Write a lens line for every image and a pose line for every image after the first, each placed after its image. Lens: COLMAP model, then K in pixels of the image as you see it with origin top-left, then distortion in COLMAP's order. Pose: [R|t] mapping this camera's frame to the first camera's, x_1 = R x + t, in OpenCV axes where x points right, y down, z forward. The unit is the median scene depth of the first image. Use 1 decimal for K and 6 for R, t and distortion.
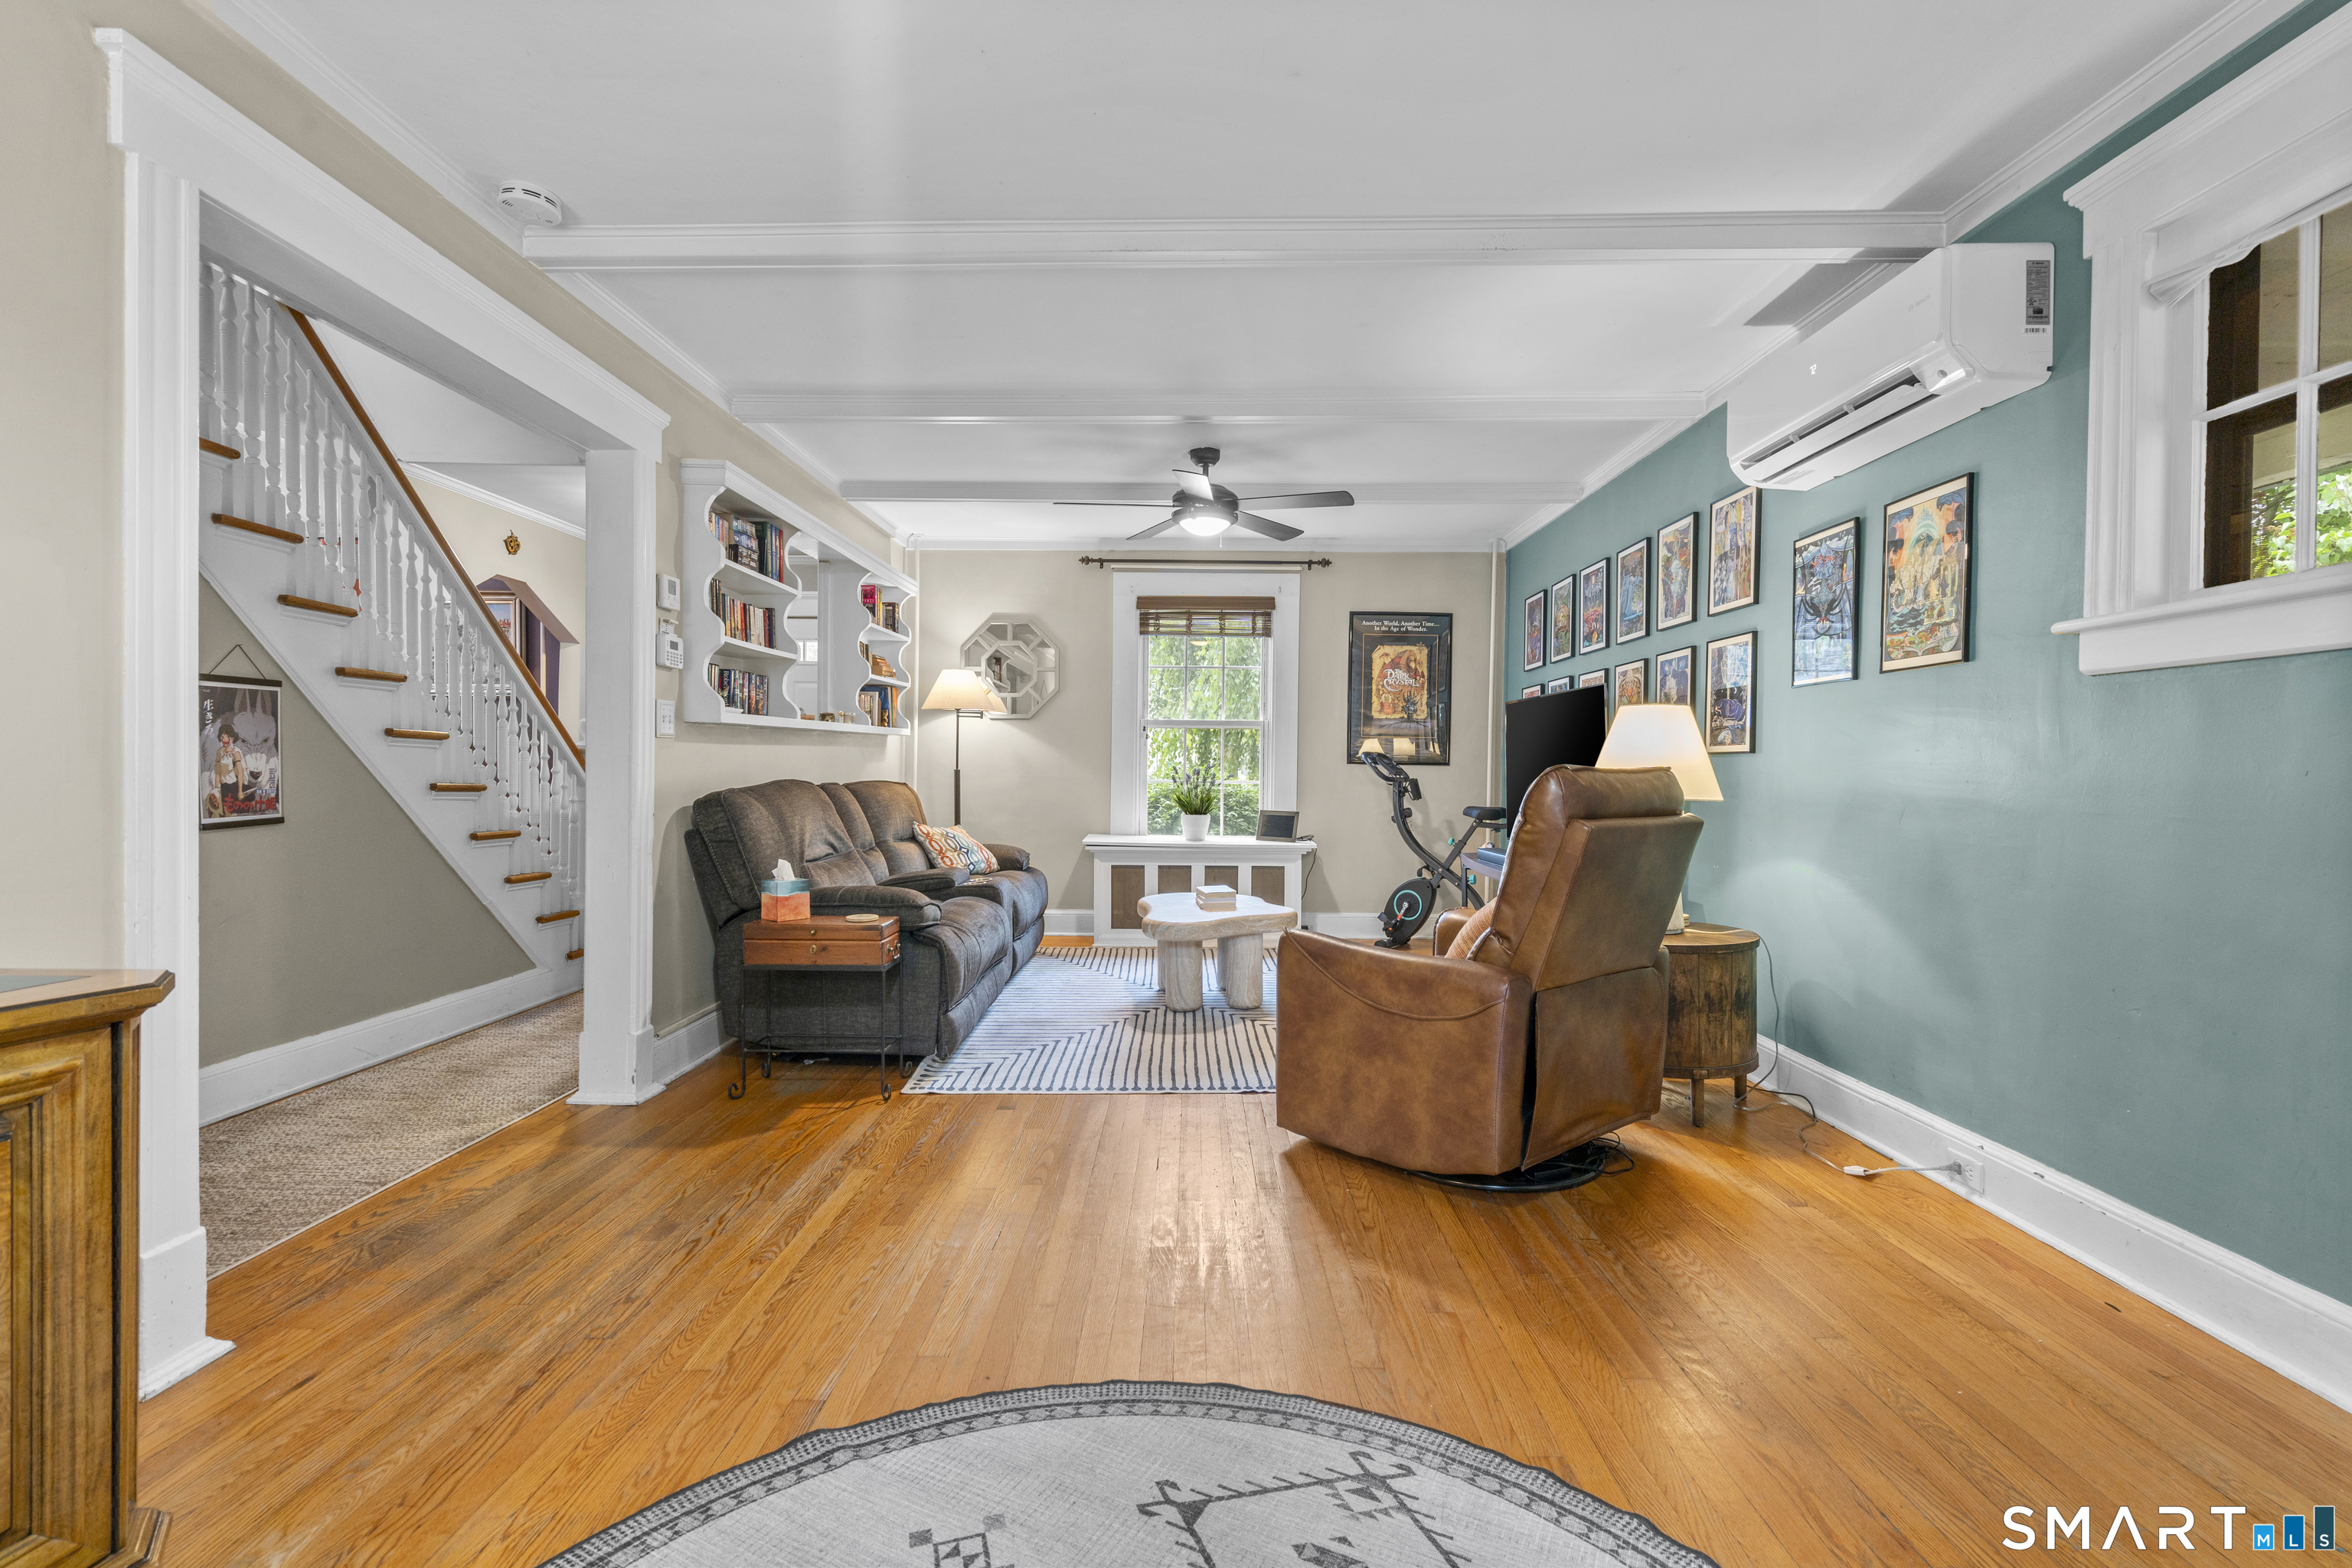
lens RADIAL K [[1046.4, 0, 1171.4], [0, 1046.4, 778.5], [0, 0, 1]] dist [0.010325, 0.000247]
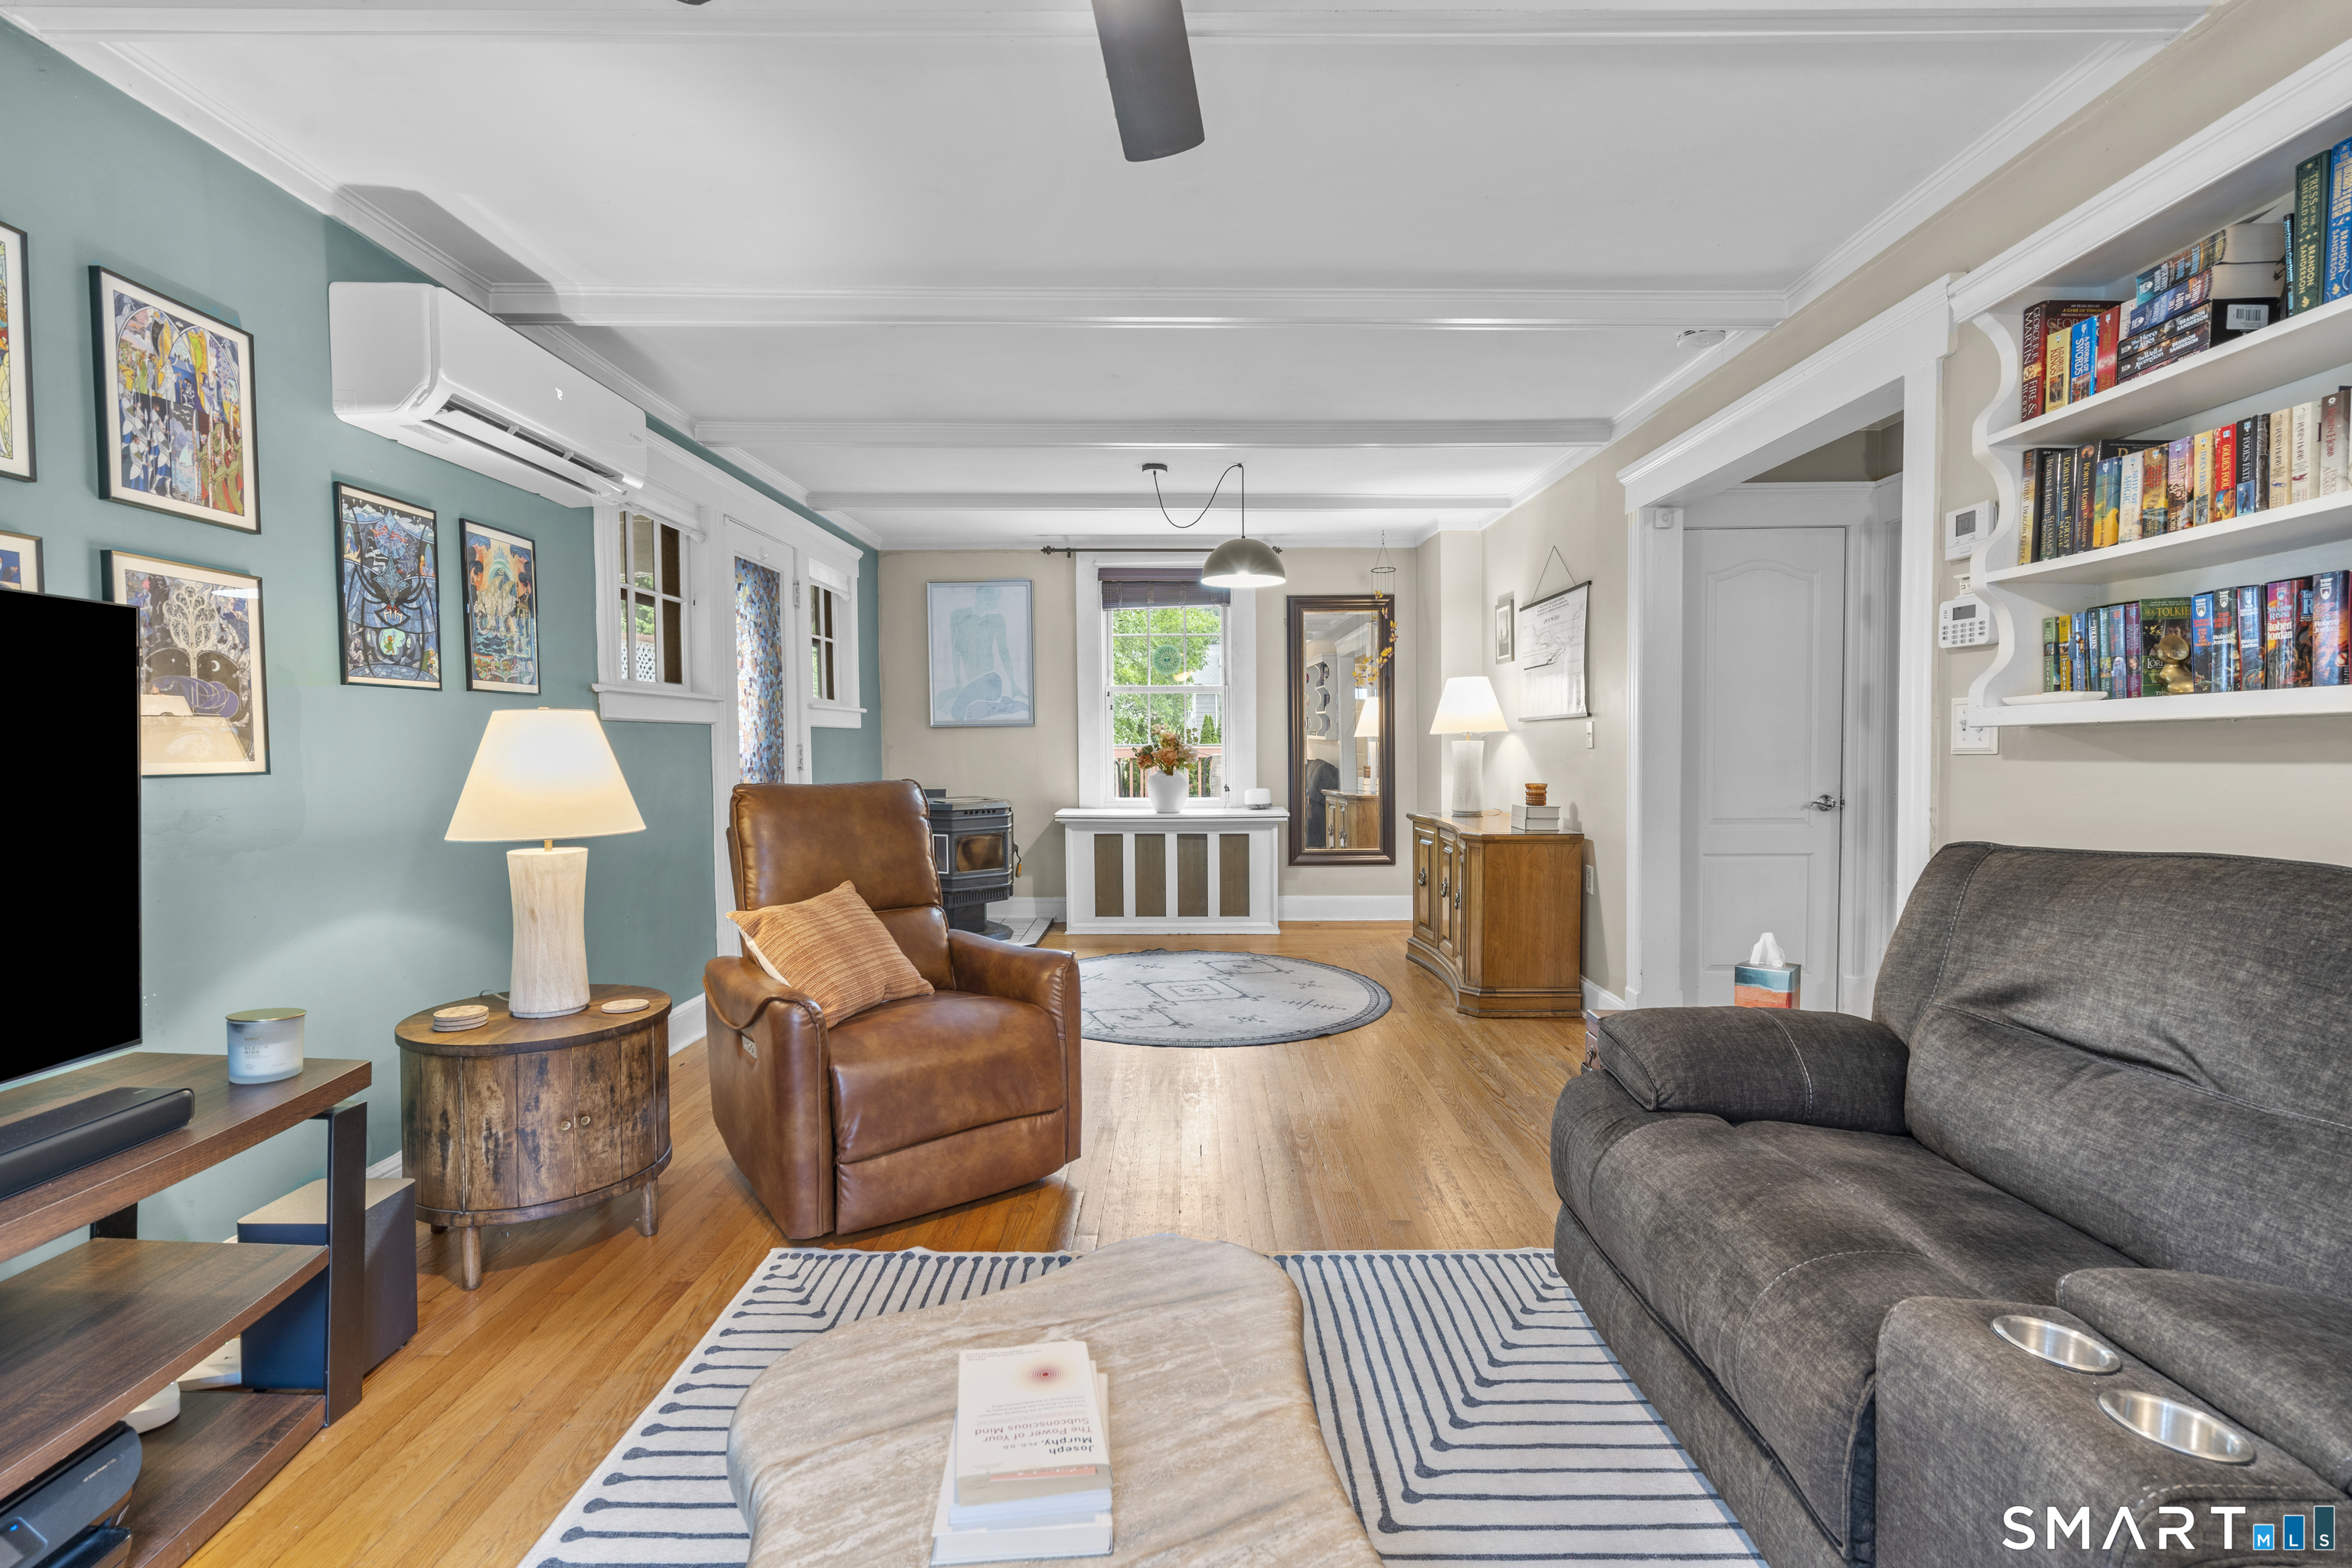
lens RADIAL K [[1046.4, 0, 1179.4], [0, 1046.4, 776.5], [0, 0, 1]] dist [0.010325, 0.000247]
pose [[-0.999905, -0.000726, -0.013734, 0.021352], [-0.001291, 0.999150, 0.041199, -0.057001], [0.013692, 0.041213, -0.999057, 1.875426]]
